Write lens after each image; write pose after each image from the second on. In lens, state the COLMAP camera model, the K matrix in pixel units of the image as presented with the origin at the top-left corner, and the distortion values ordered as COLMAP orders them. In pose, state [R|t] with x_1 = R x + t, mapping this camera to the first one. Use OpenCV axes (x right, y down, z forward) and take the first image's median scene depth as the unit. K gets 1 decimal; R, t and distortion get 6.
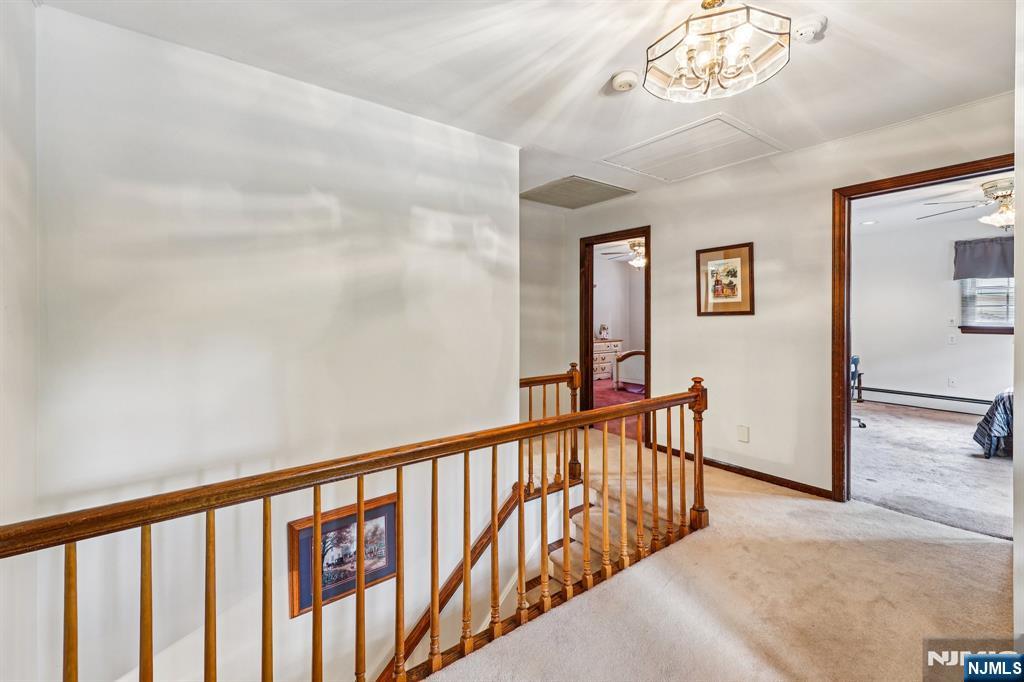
lens RADIAL K [[436.9, 0, 509.1], [0, 436.9, 324.2], [0, 0, 1]] dist [0.000432, 0.000181]
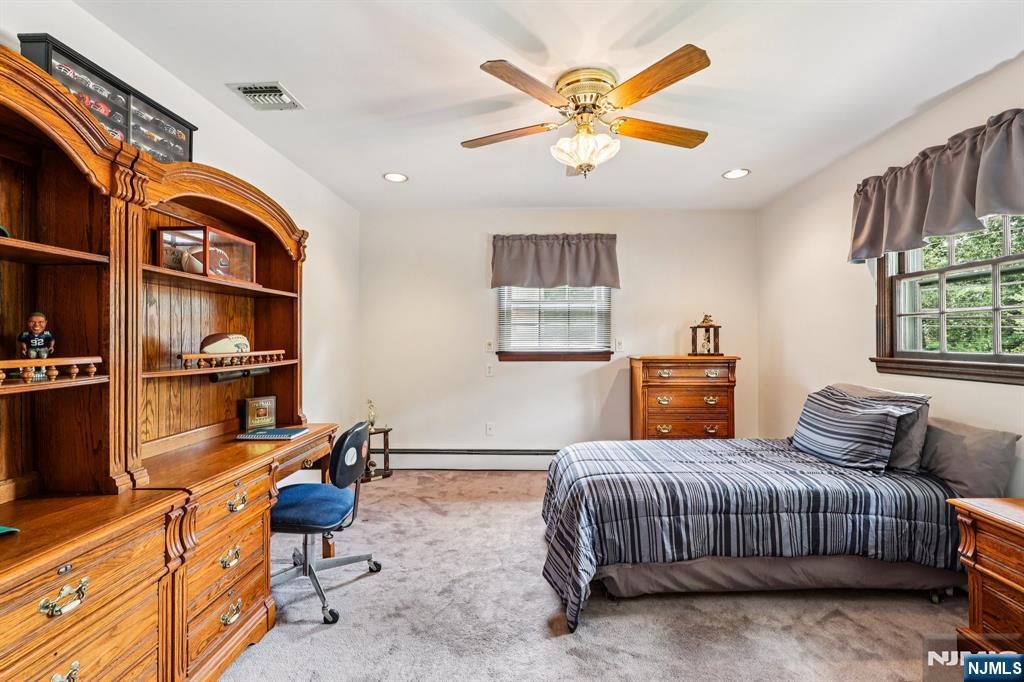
lens RADIAL K [[433.4, 0, 512.0], [0, 433.4, 341.0], [0, 0, 1]] dist [0.000057, 0.000030]
pose [[0.618186, 0.008401, 0.785987, 0.477674], [0.000977, 0.999934, -0.011457, -0.004989], [-0.786031, 0.007851, 0.618137, 0.534239]]
